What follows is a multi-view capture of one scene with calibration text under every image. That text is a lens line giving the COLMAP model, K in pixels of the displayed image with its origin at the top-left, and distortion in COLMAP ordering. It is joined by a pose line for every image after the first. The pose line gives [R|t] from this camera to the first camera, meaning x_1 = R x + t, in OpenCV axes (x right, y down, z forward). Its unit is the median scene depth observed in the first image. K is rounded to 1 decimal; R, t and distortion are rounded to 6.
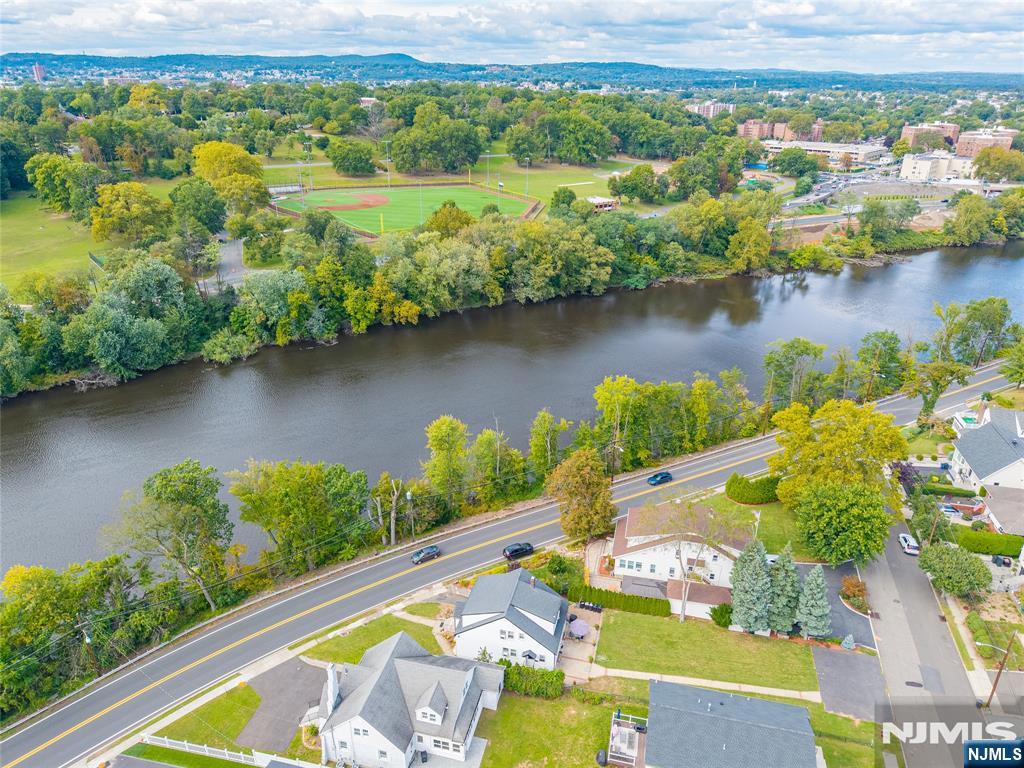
lens RADIAL K [[685.4, 0, 512.0], [0, 685.4, 384.0], [0, 0, 1]] dist [0.040401, -0.042914]
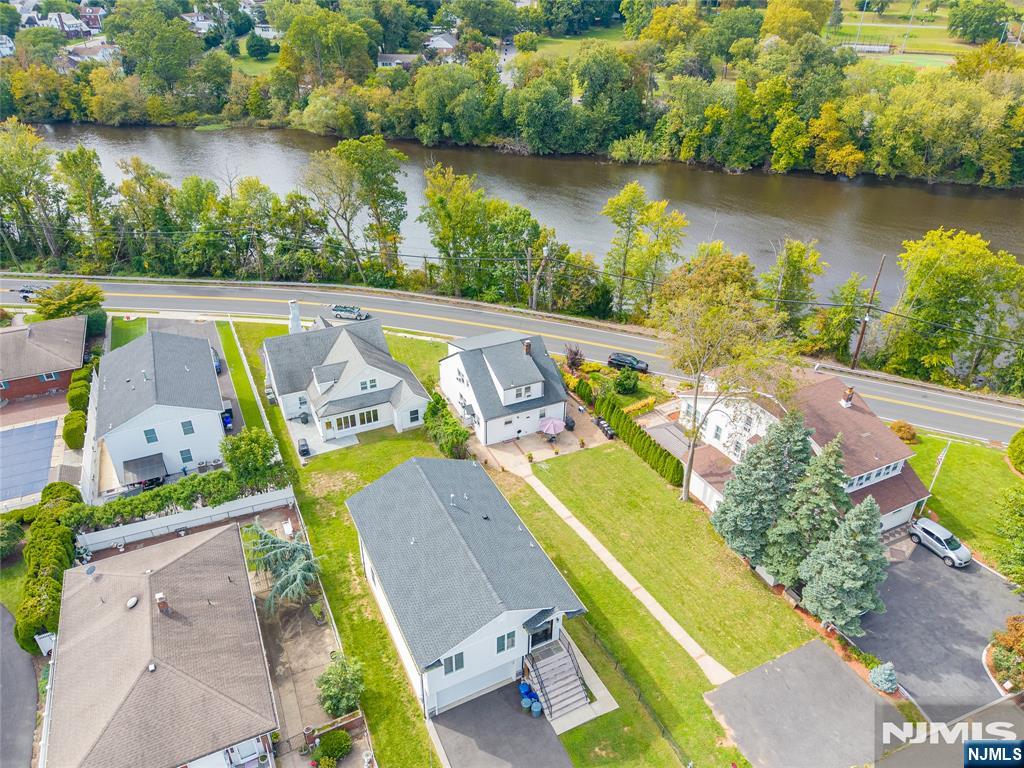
lens RADIAL K [[685.4, 0, 512.0], [0, 685.4, 384.0], [0, 0, 1]] dist [0.040401, -0.042914]
pose [[0.635338, 0.402545, -0.659017, 0.242444], [-0.323387, 0.913647, 0.246313, 0.061353], [0.701261, 0.056626, 0.710652, 0.188670]]
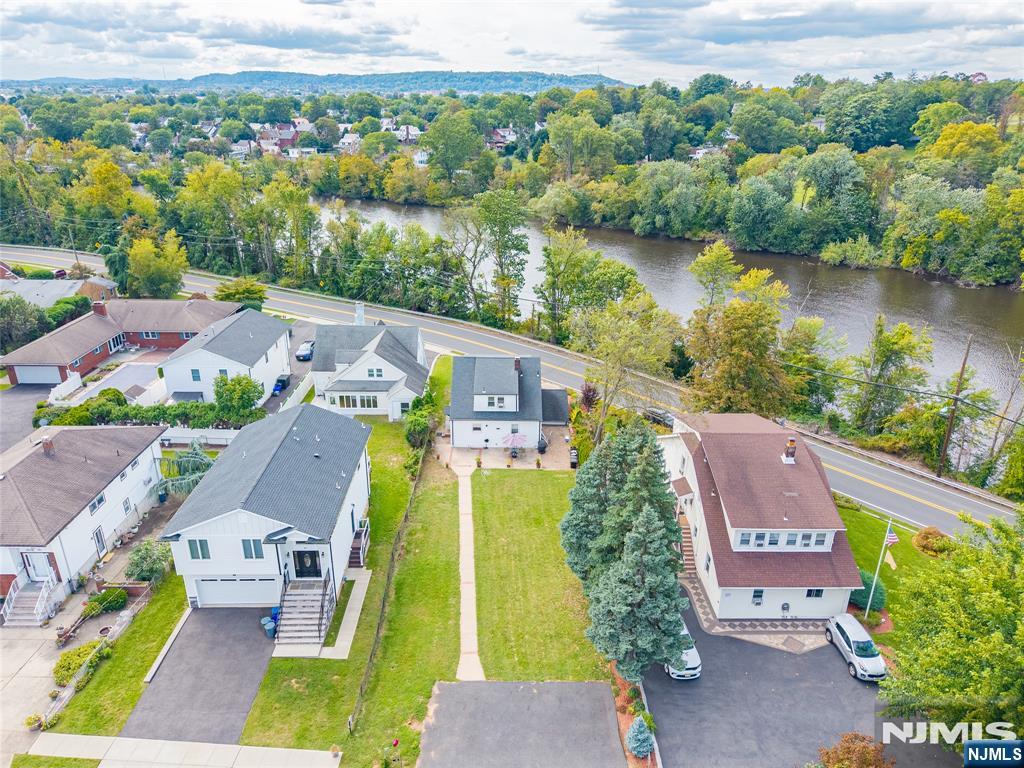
lens RADIAL K [[685.4, 0, 512.0], [0, 685.4, 384.0], [0, 0, 1]] dist [0.040401, -0.042914]
pose [[0.247738, 0.366961, -0.896641, 0.329483], [-0.407451, 0.879129, 0.247218, 0.050798], [0.878982, 0.304092, 0.367312, 0.310002]]
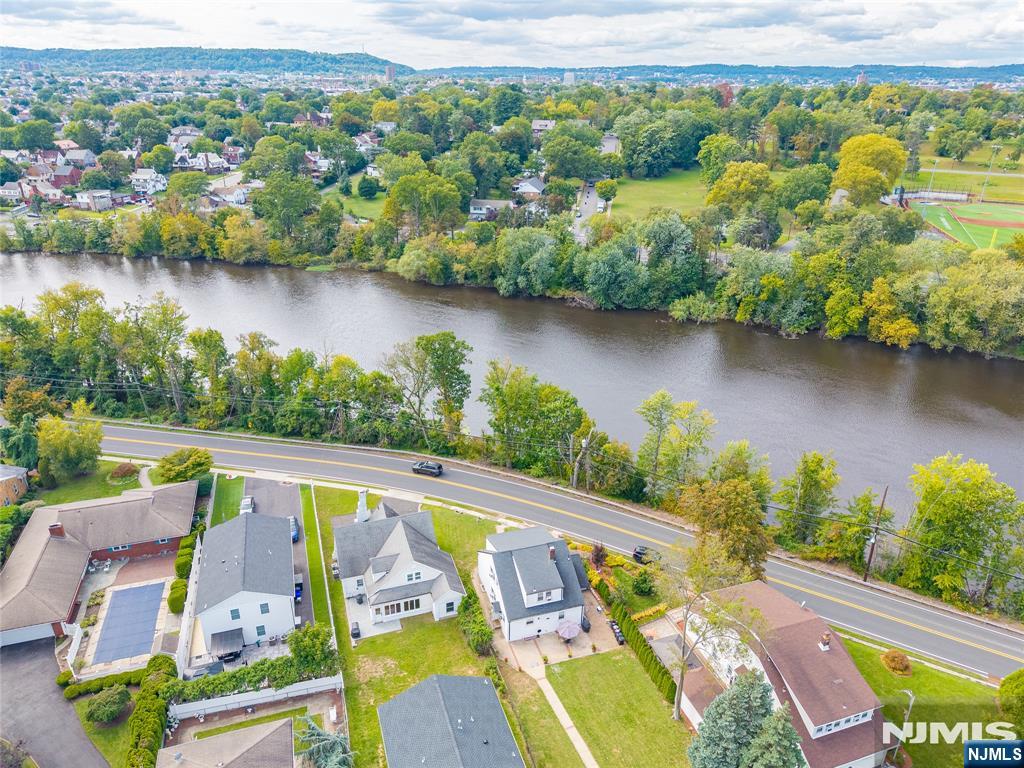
lens RADIAL K [[685.4, 0, 512.0], [0, 685.4, 384.0], [0, 0, 1]] dist [0.040401, -0.042914]
pose [[0.529771, 0.342301, -0.775998, 0.276360], [-0.353743, 0.920737, 0.164648, -0.020934], [0.770850, 0.187278, 0.608866, 0.159193]]
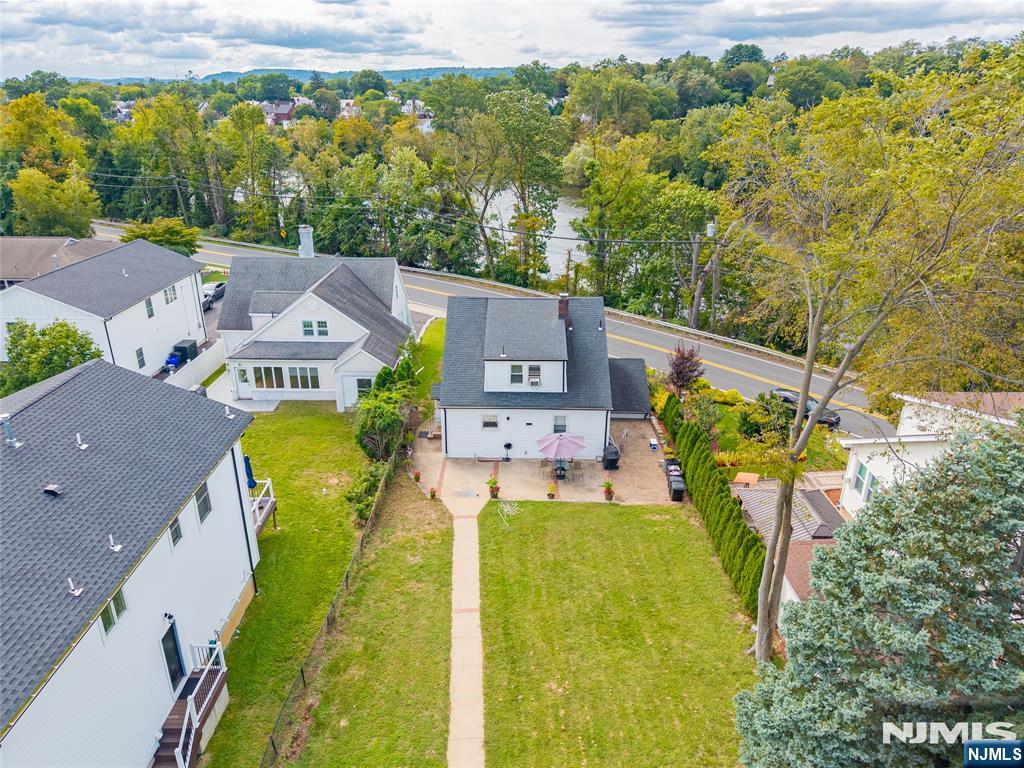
lens RADIAL K [[695.0, 0, 512.0], [0, 695.0, 384.0], [0, 0, 1]] dist [0.000316, -0.052672]
pose [[0.231279, 0.367547, -0.900788, 0.193362], [-0.403744, 0.878658, 0.254855, 0.102258], [0.885156, 0.304745, 0.351610, 0.362859]]
